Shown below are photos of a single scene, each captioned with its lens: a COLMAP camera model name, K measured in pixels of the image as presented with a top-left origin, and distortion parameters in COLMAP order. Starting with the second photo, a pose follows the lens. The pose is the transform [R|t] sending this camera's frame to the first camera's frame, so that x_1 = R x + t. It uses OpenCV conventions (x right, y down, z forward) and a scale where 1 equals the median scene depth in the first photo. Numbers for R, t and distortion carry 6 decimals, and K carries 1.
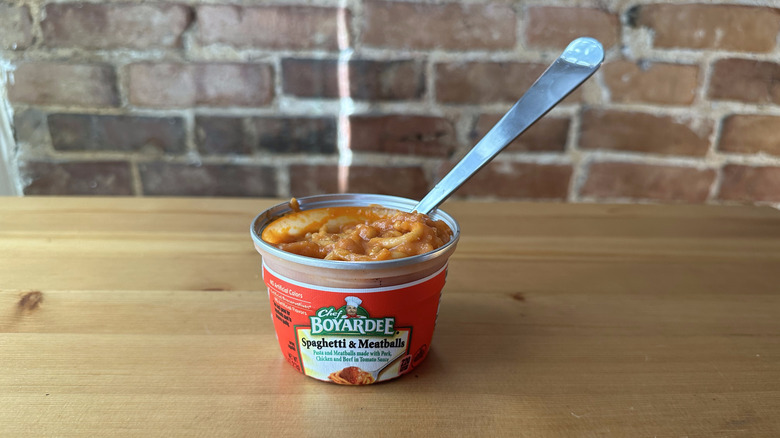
lens RADIAL K [[530.9, 0, 393.8], [0, 530.9, 275.2], [0, 0, 1]] dist [-0.028503, -0.002121]
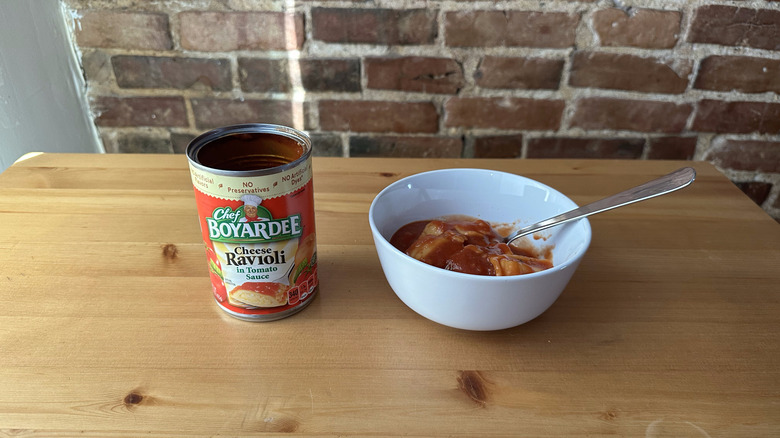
lens RADIAL K [[528.8, 0, 388.5], [0, 528.8, 243.6], [0, 0, 1]] dist [-0.029884, 0.001619]
pose [[0.999309, 0.010020, -0.035794, 0.000072], [-0.003896, 0.985912, 0.167222, -0.095835], [0.036965, -0.166967, 0.985269, -0.198928]]
